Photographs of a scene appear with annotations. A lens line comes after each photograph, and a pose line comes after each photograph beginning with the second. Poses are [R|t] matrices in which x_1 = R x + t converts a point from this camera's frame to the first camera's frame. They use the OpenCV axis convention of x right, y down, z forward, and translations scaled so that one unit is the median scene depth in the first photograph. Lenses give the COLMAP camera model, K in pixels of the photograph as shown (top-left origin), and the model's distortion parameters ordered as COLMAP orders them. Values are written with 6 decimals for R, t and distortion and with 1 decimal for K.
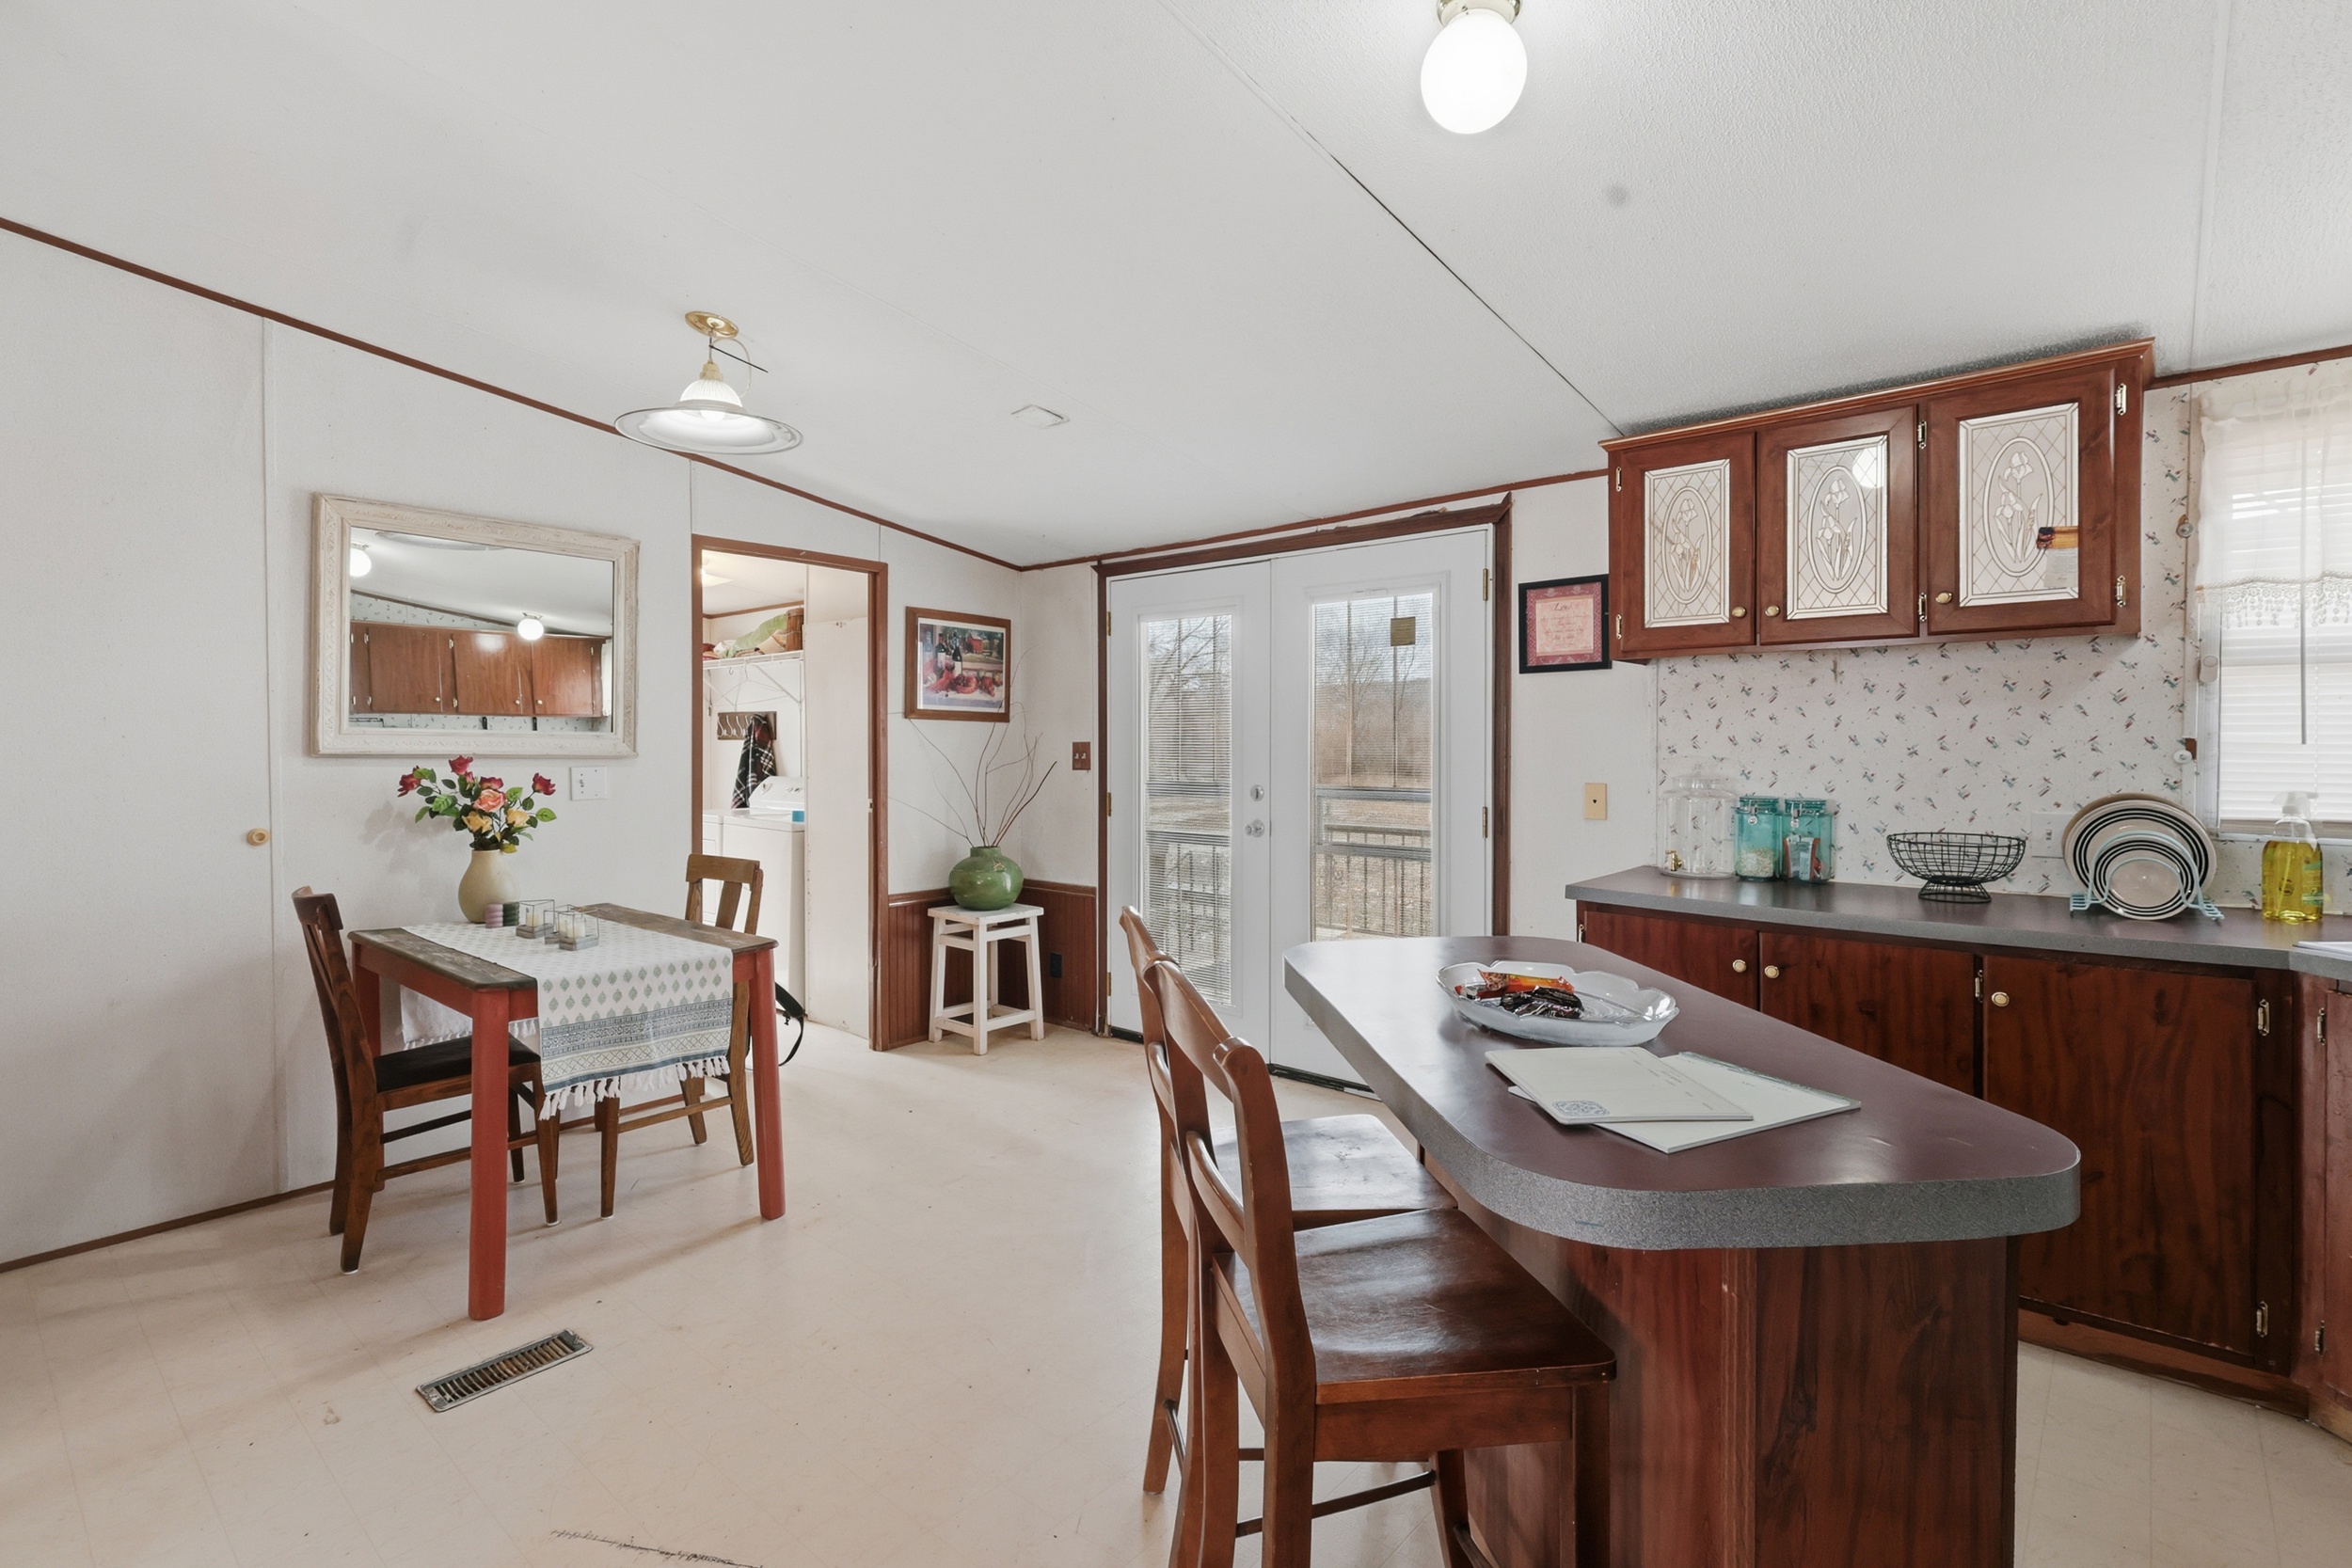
lens RADIAL K [[1110.9, 0, 1181.0], [0, 1110.9, 753.0], [0, 0, 1]] dist [-0.001412, 0.000710]
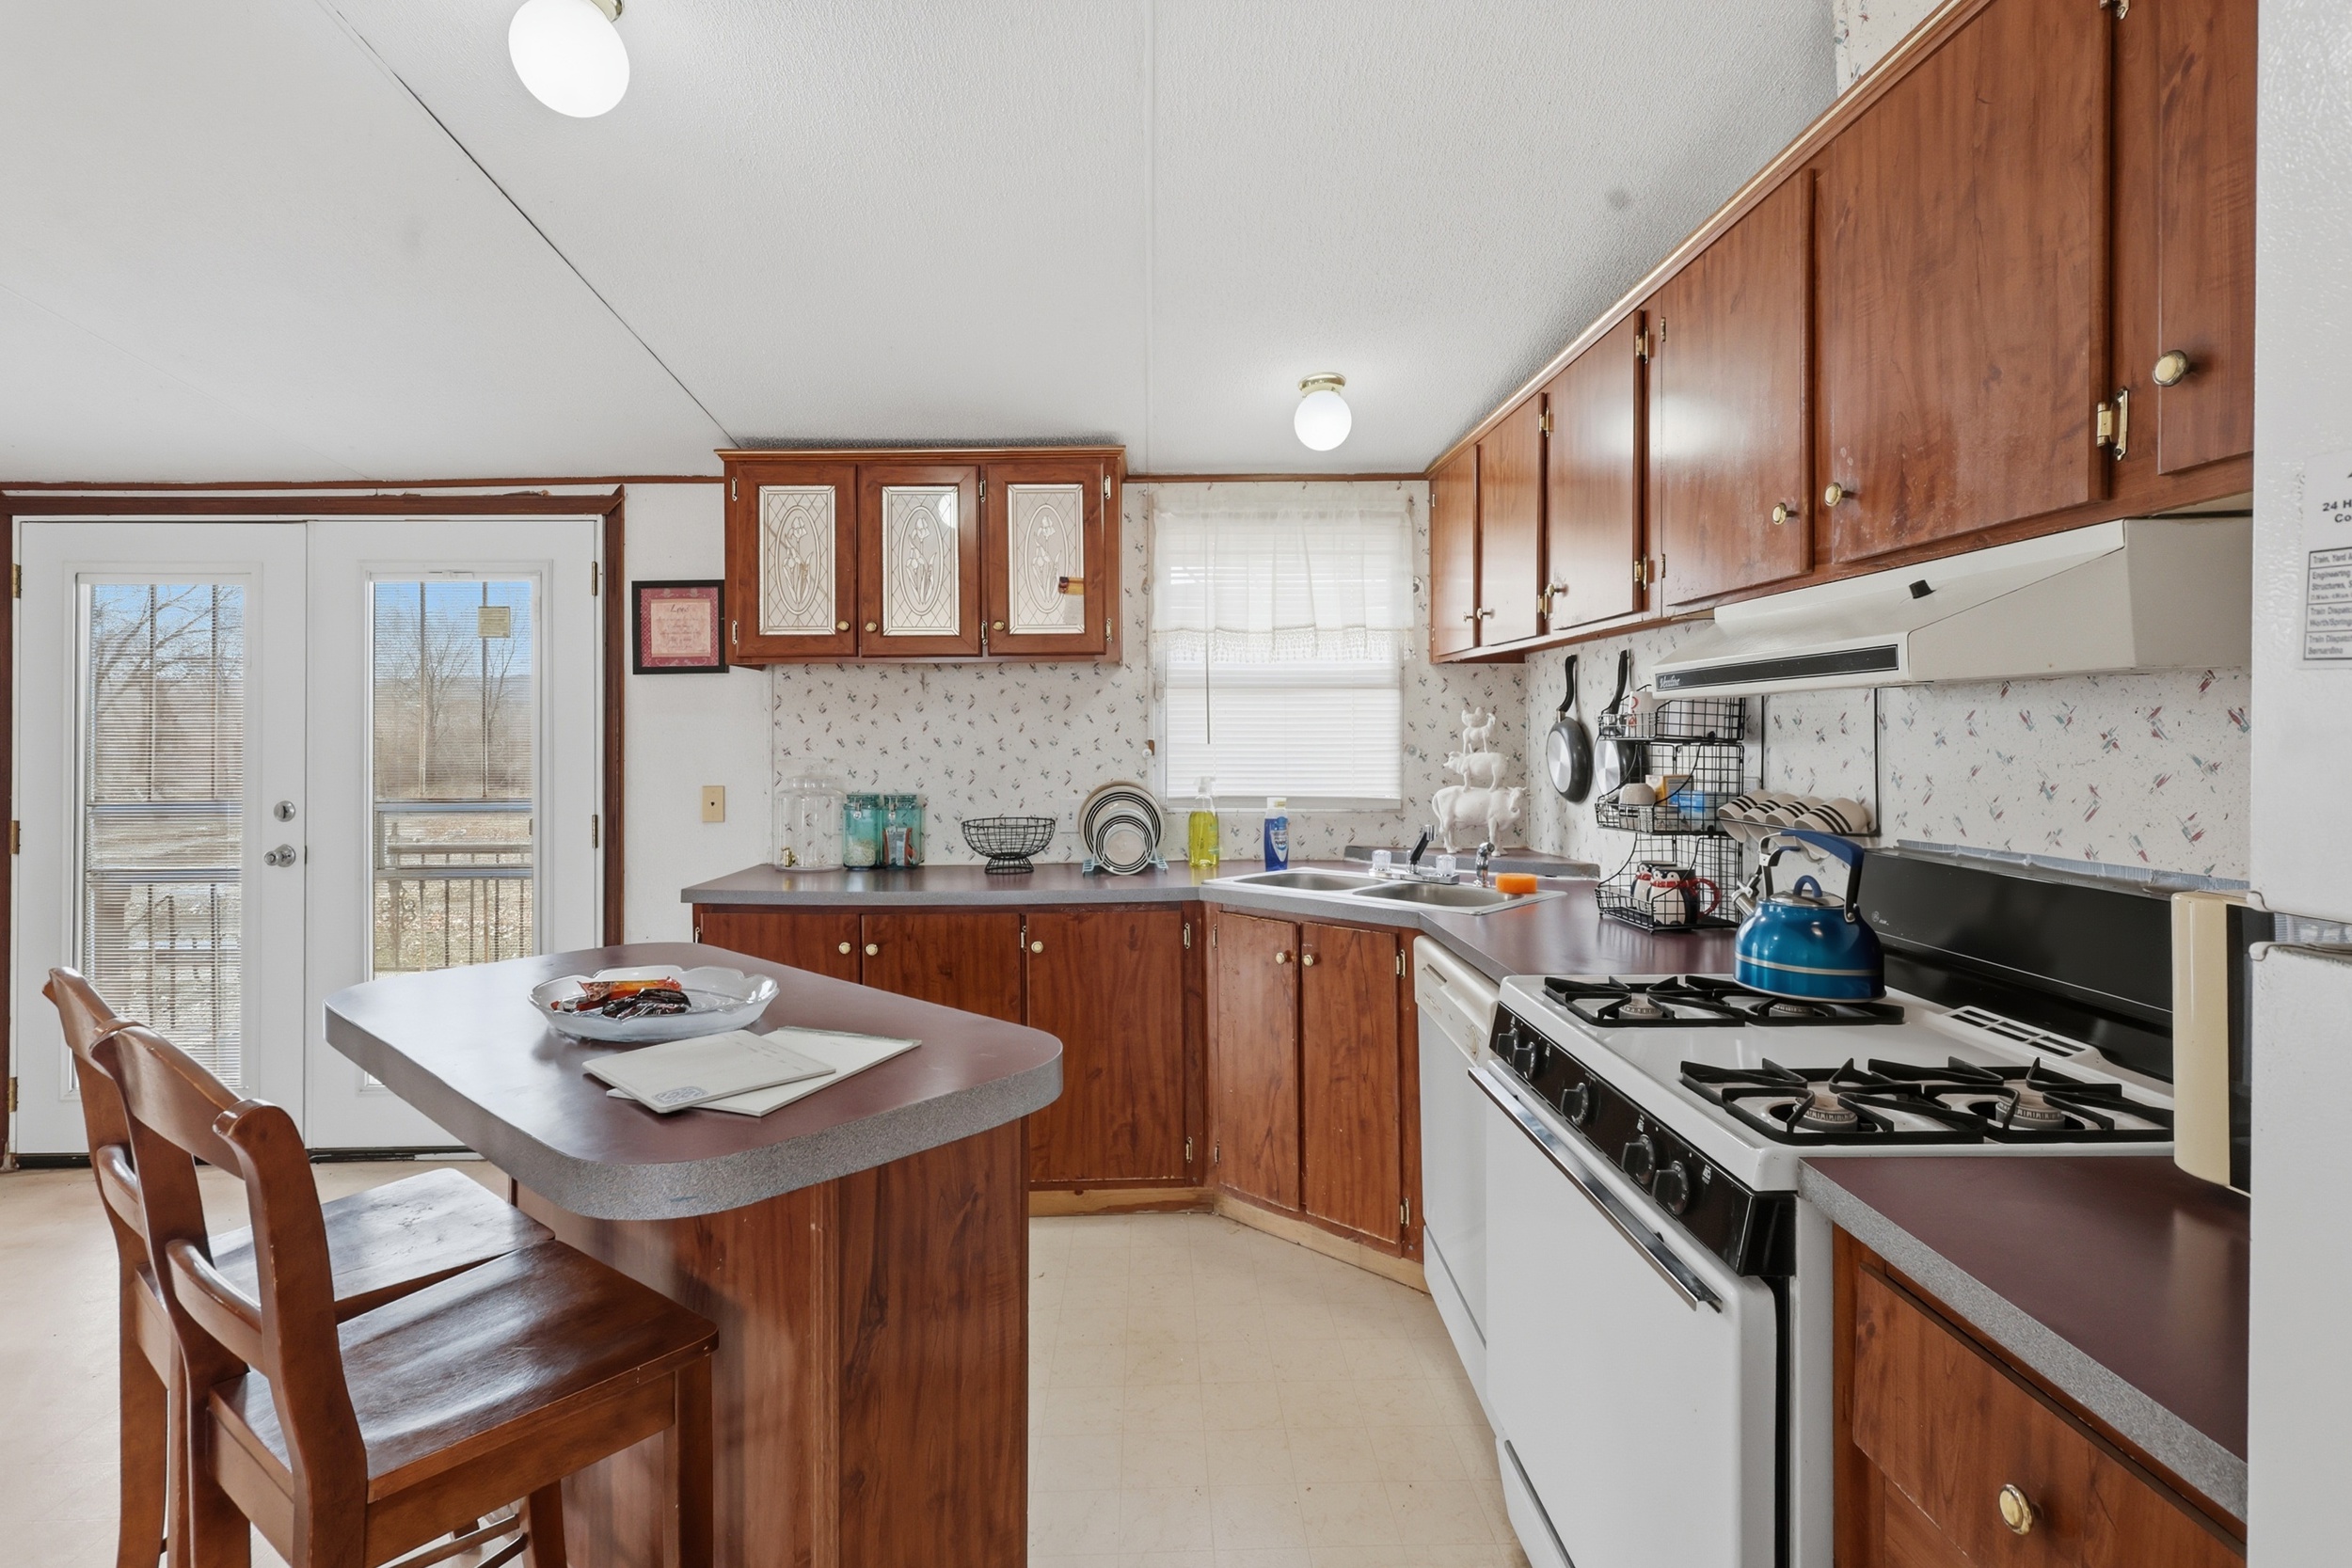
lens RADIAL K [[1115.4, 0, 1174.3], [0, 1115.4, 732.6], [0, 0, 1]] dist [0.001000, -0.000202]
pose [[0.737872, 0.003424, 0.674932, -0.001939], [0.011485, 0.999779, -0.017628, 0.002143], [-0.674843, 0.020759, 0.737669, -0.036931]]
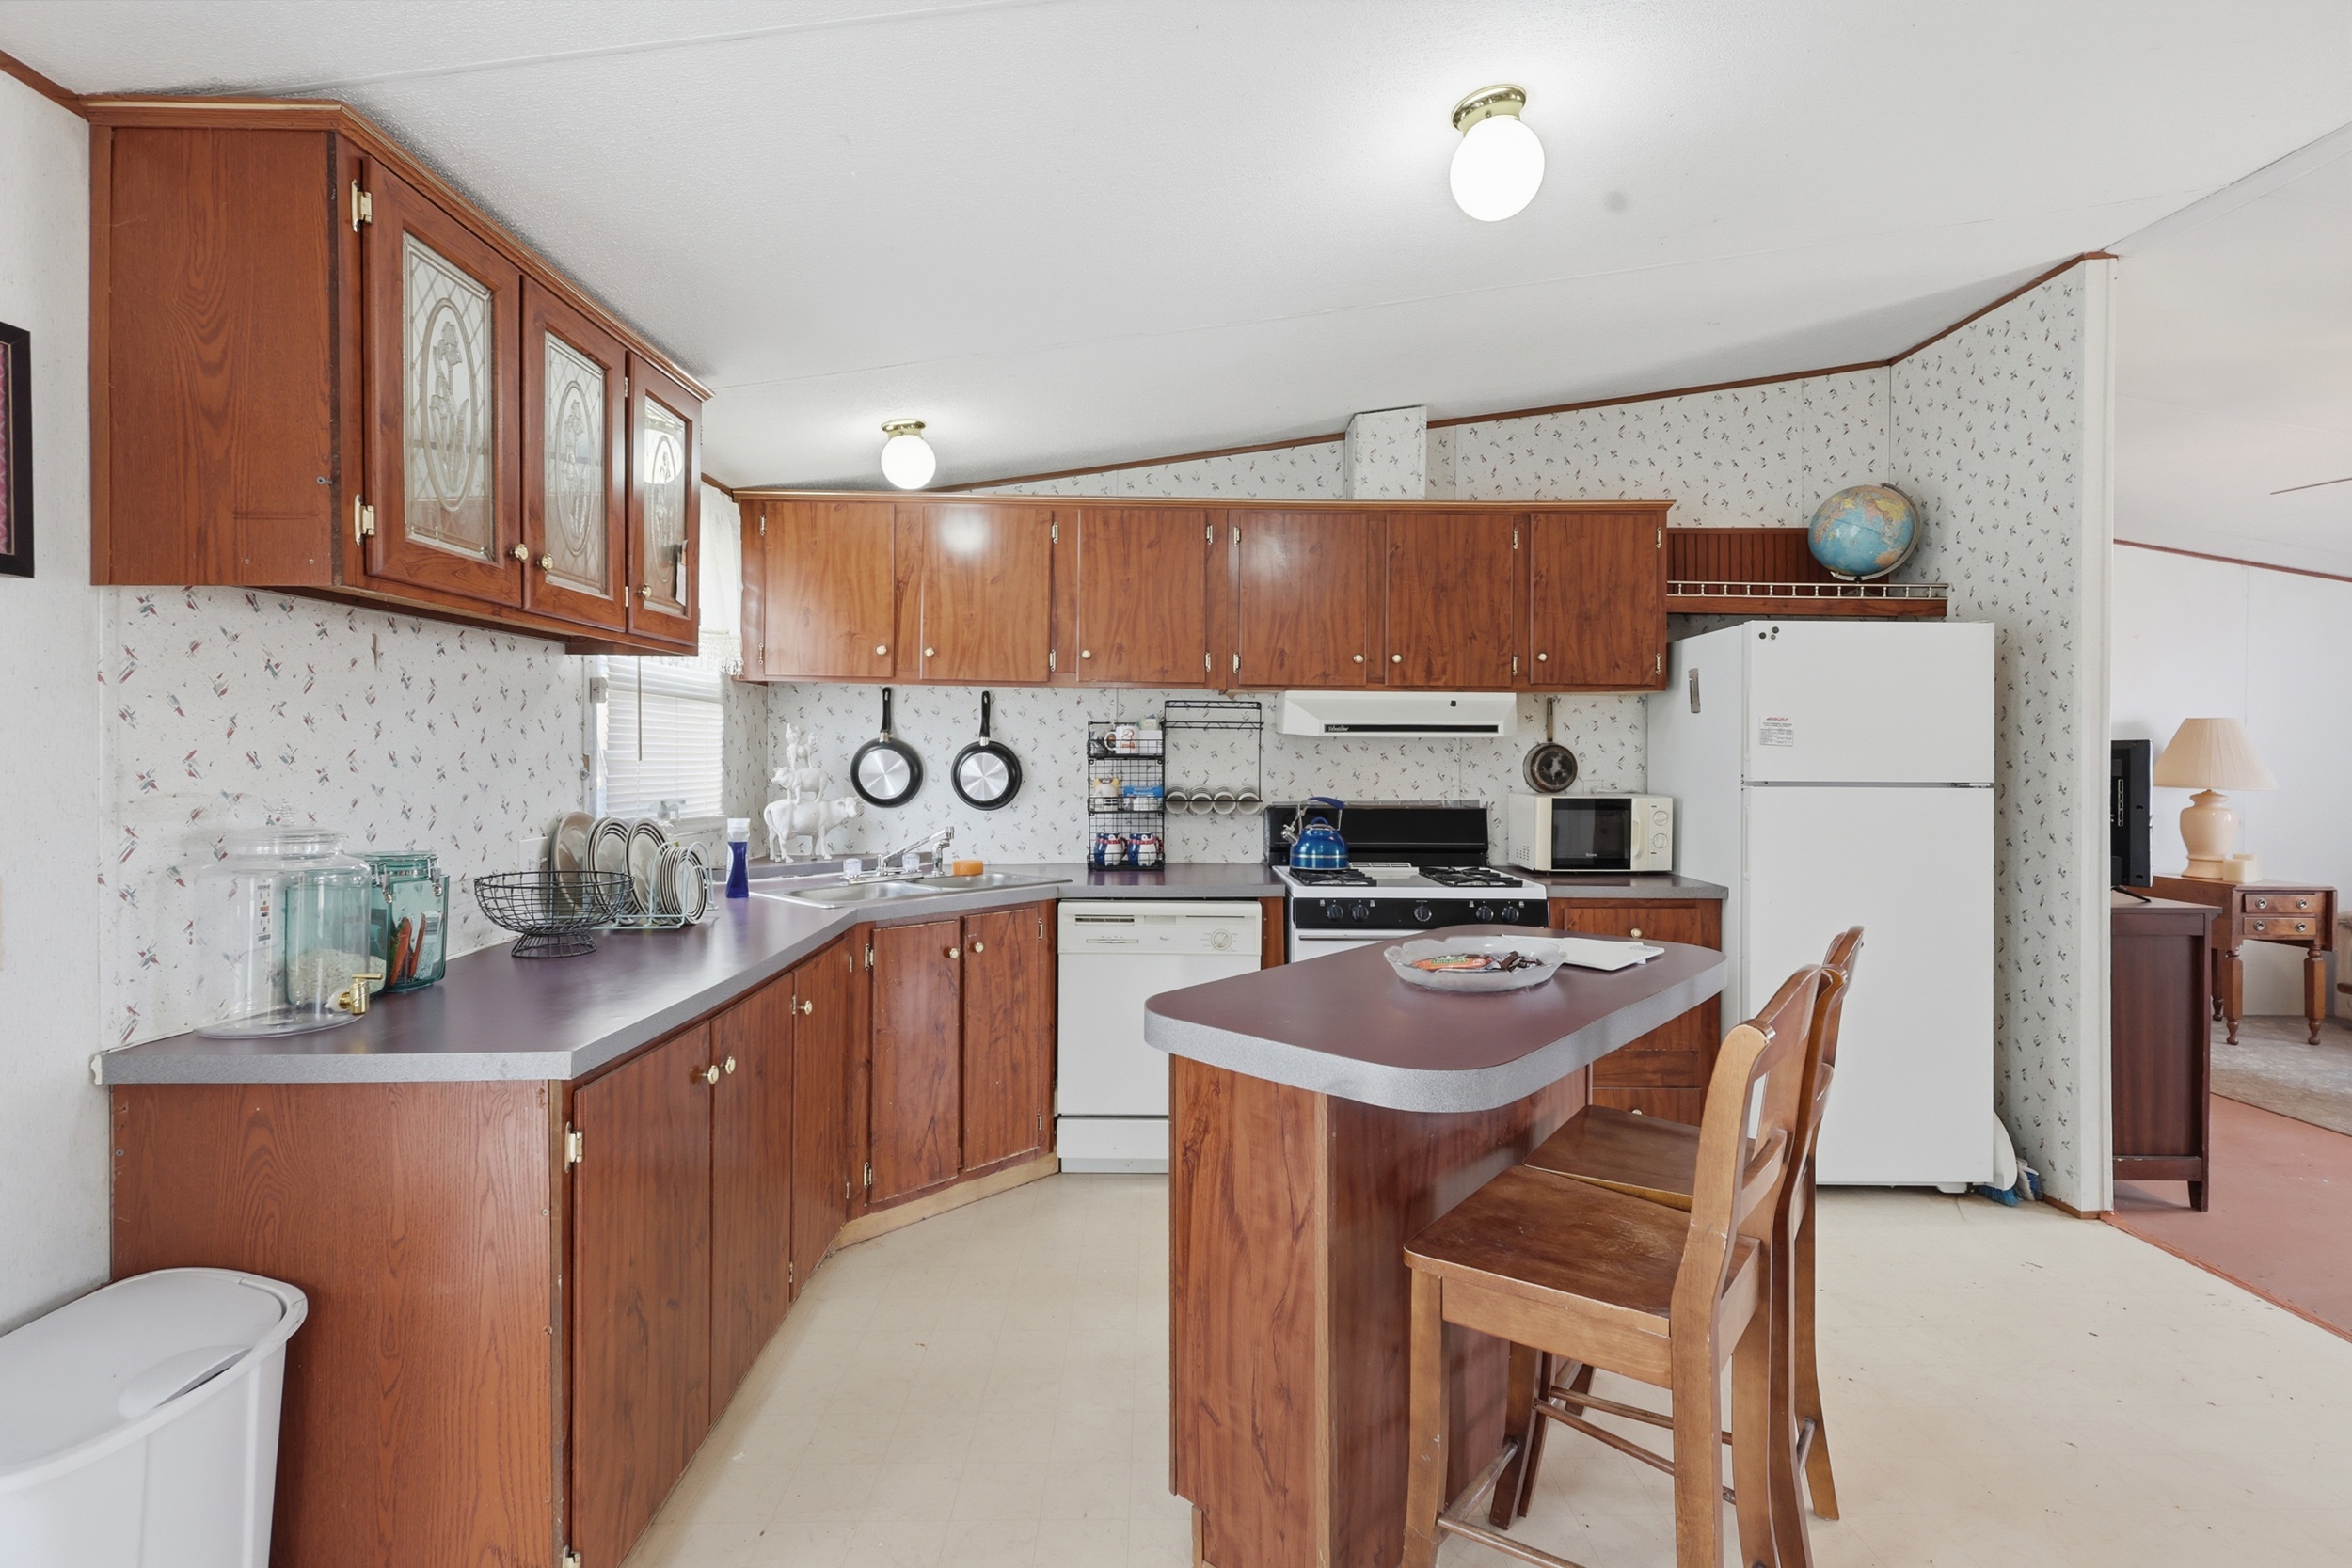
lens RADIAL K [[1109.1, 0, 1175.2], [0, 1109.1, 756.6], [0, 0, 1]] dist [-0.001305, 0.001001]
pose [[-0.670529, 0.000367, 0.741884, -0.220416], [0.011507, 0.999885, 0.009905, -0.015538], [-0.741794, 0.015178, -0.670456, 1.236089]]
